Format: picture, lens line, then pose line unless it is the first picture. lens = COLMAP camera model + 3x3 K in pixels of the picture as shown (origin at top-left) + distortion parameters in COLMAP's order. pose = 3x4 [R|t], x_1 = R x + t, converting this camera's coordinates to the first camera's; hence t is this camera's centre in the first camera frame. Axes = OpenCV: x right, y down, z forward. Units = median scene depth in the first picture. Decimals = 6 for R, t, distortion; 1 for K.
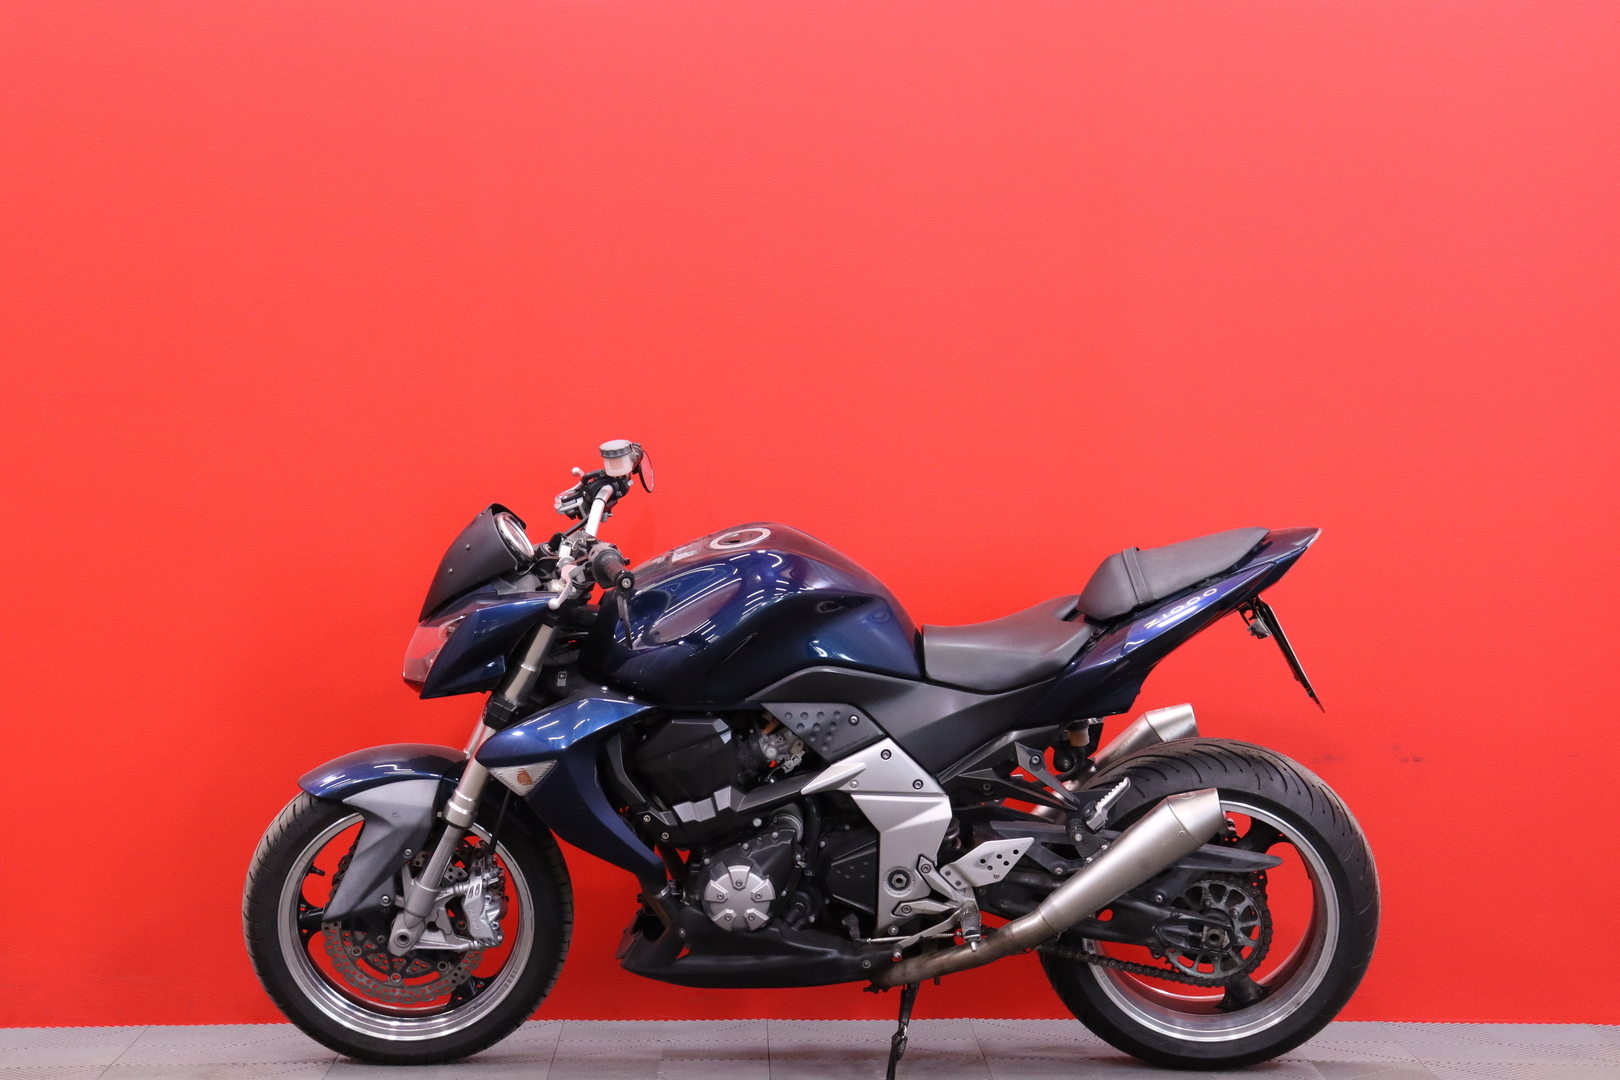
lens RADIAL K [[3387.8, 0, 815.5], [0, 3387.8, 534.4], [0, 0, 1]] dist [0.242879, 0.000000]
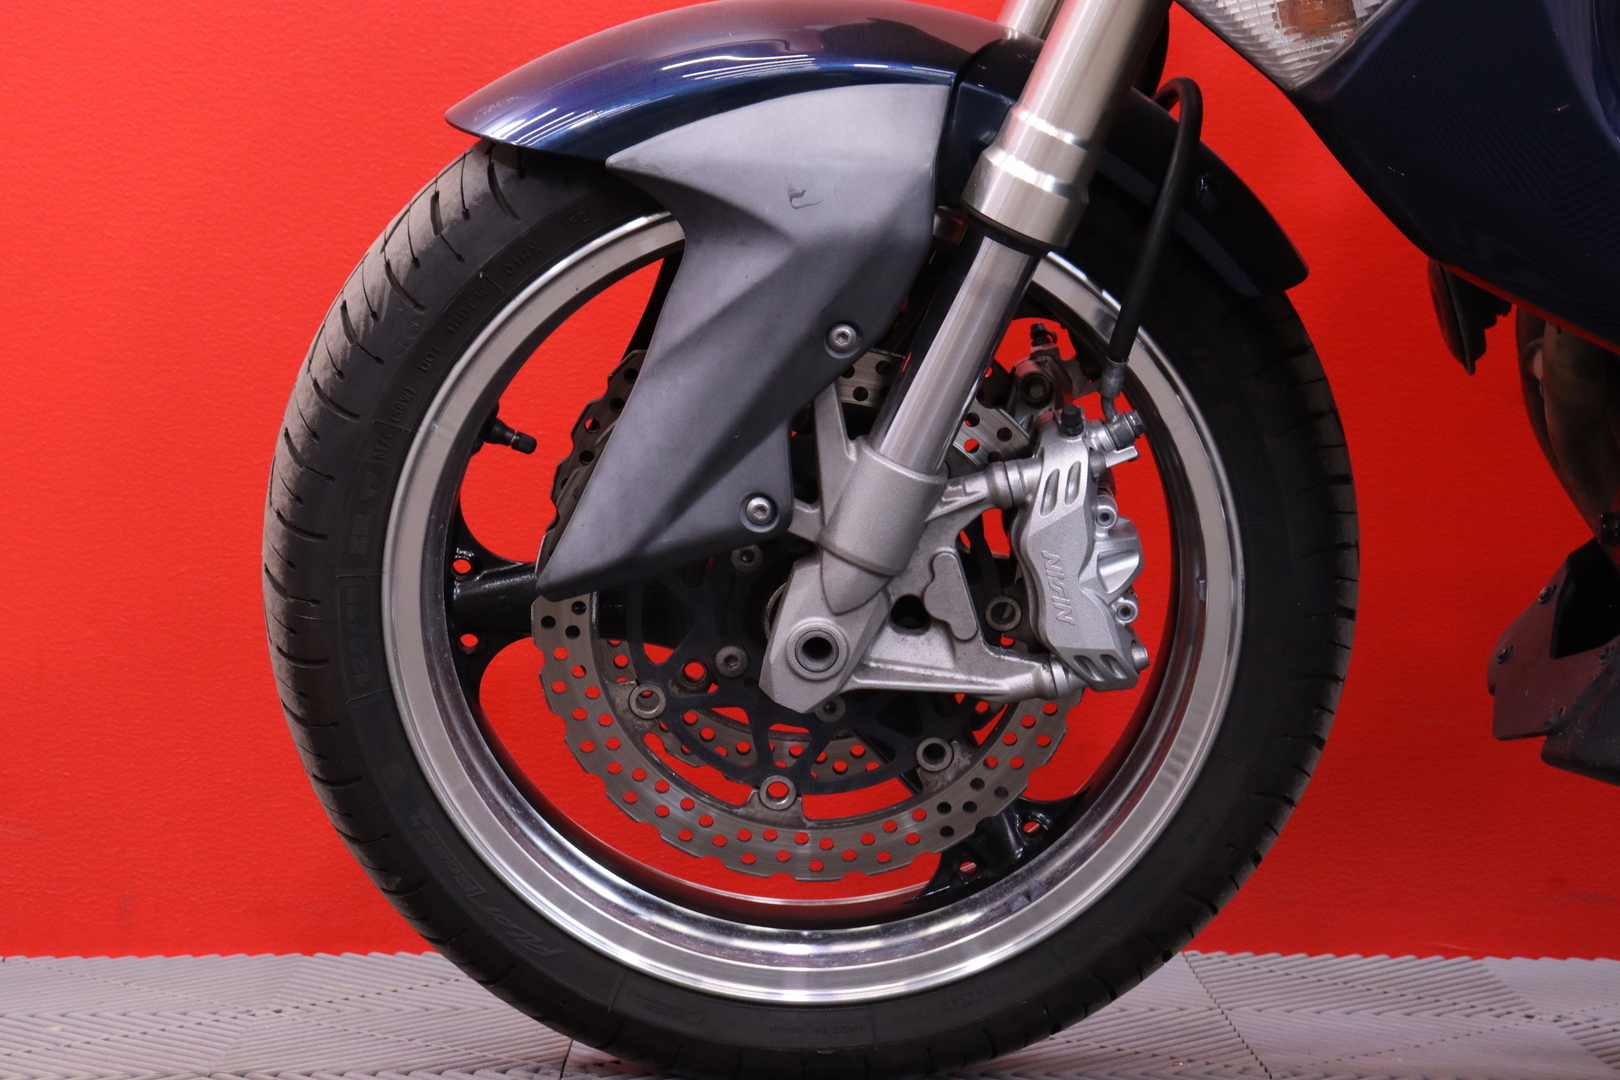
lens RADIAL K [[3387.8, 0, 815.8], [0, 3387.8, 532.5], [0, 0, 1]] dist [0.242879, 0.000000]
pose [[0.999887, -0.000508, -0.015033, -0.116307], [0.000638, 0.999962, 0.008676, 0.105750], [0.015028, -0.008685, 0.999849, 0.712225]]
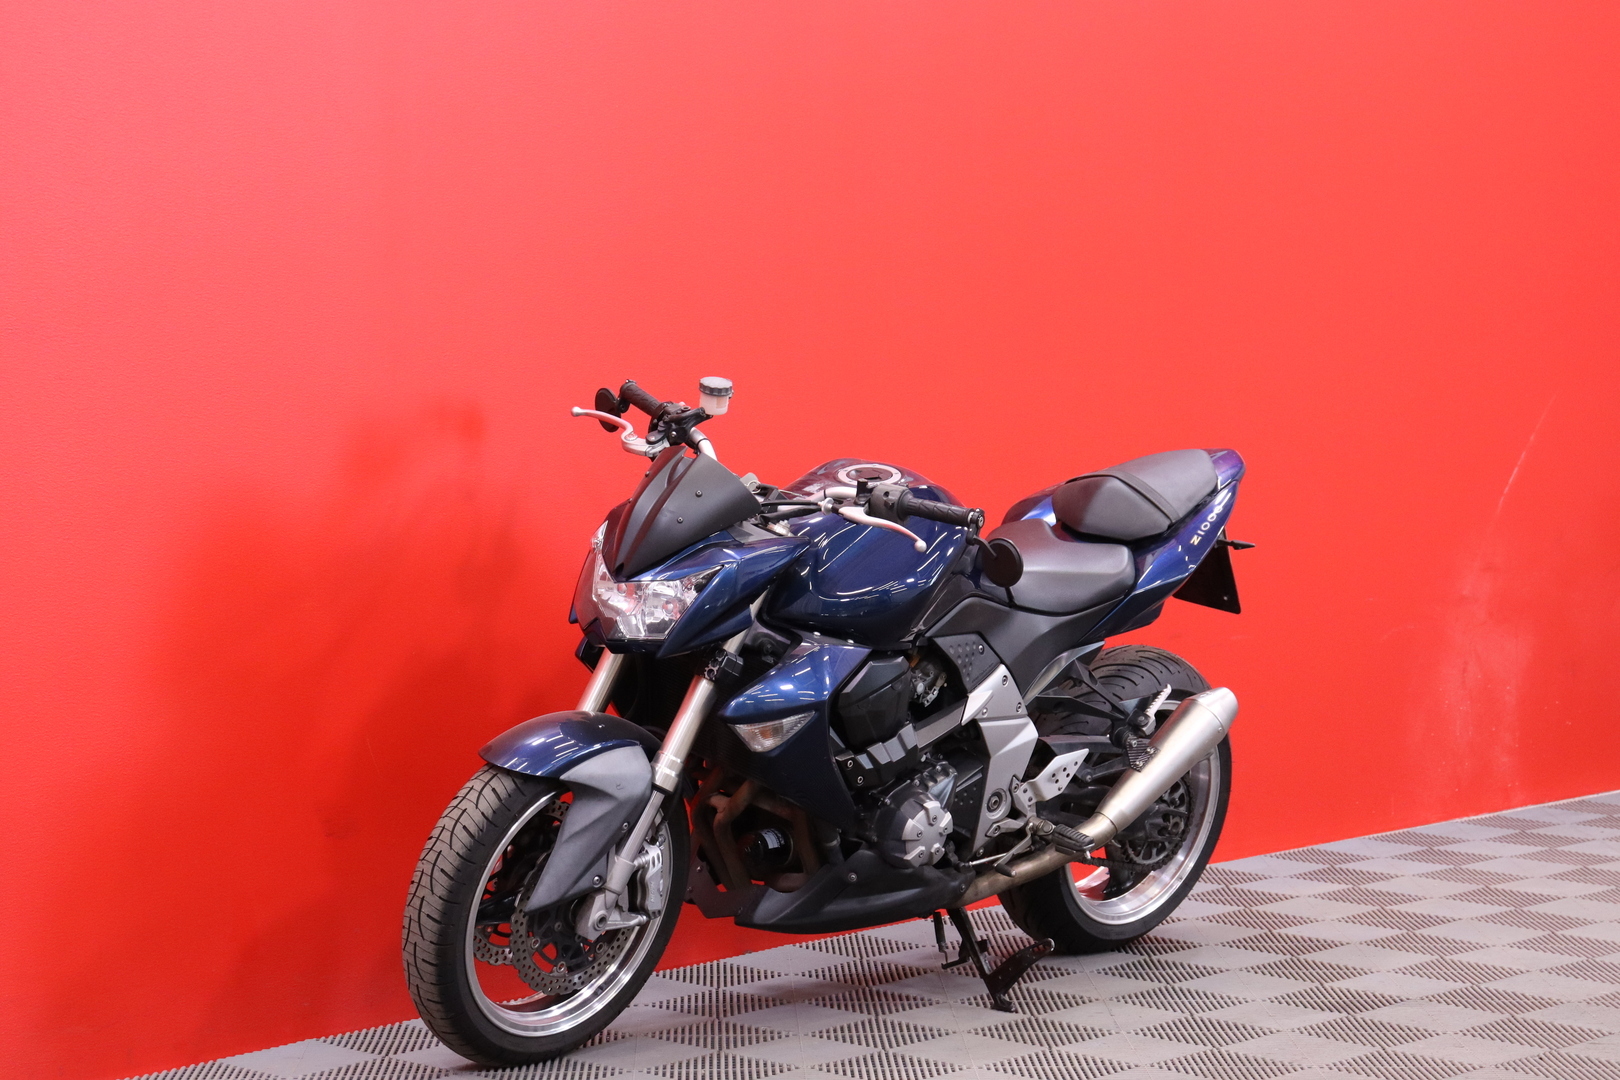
lens RADIAL K [[3387.8, 0, 818.6], [0, 3387.8, 541.5], [0, 0, 1]] dist [0.242879, 0.000000]
pose [[0.703225, -0.047118, 0.709405, -0.724560], [0.030480, 0.998882, 0.036130, -0.015308], [-0.710314, -0.003785, 0.703875, 0.310847]]
